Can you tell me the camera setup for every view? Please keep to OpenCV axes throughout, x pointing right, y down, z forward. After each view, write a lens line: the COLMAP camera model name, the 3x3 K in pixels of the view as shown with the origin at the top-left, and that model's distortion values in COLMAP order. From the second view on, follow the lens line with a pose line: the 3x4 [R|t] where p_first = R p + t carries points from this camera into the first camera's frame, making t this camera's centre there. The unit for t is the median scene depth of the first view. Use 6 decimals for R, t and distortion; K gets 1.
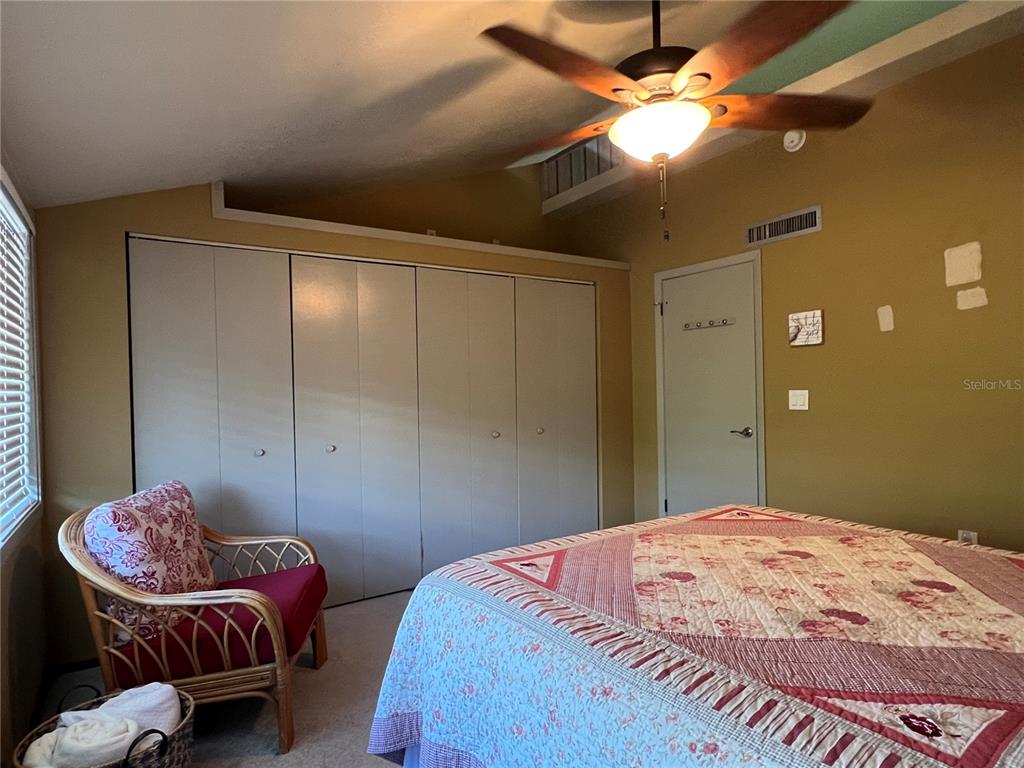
lens RADIAL K [[602.0, 0, 511.2], [0, 602.0, 386.6], [0, 0, 1]] dist [0.000514, -0.000037]
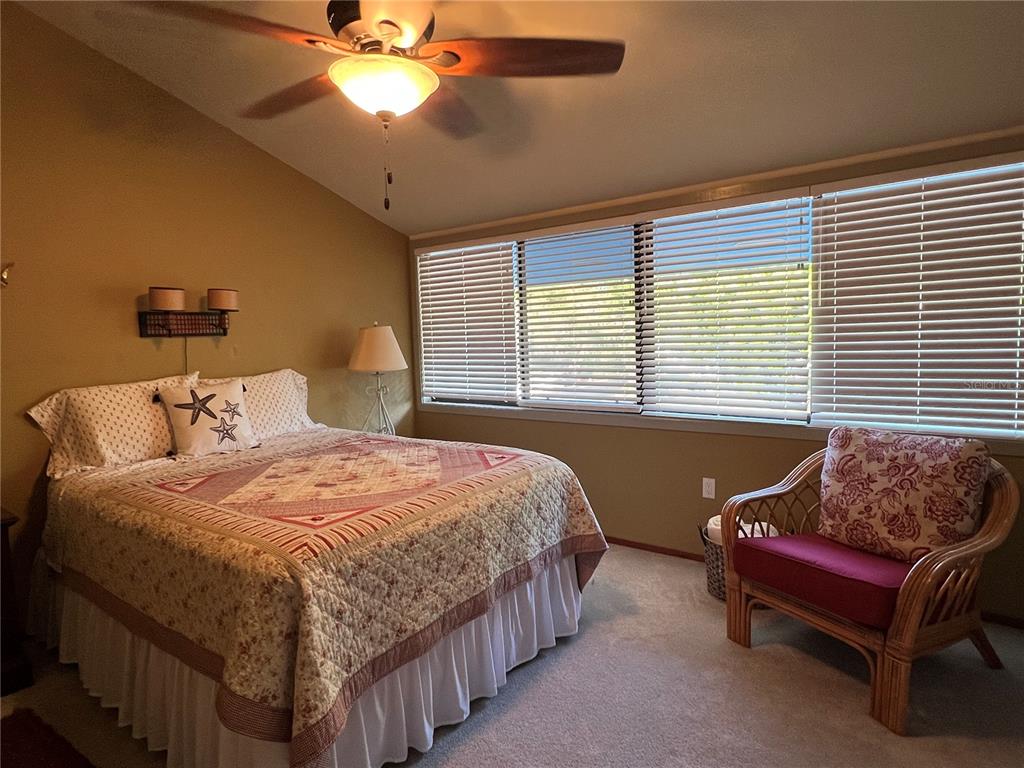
lens RADIAL K [[602.0, 0, 512.9], [0, 602.0, 384.2], [0, 0, 1]] dist [0.000514, -0.000037]
pose [[-0.945038, 0.084633, -0.315817, 0.501838], [0.056942, 0.993759, 0.095918, -0.066814], [0.321964, 0.072662, -0.943960, 2.537586]]
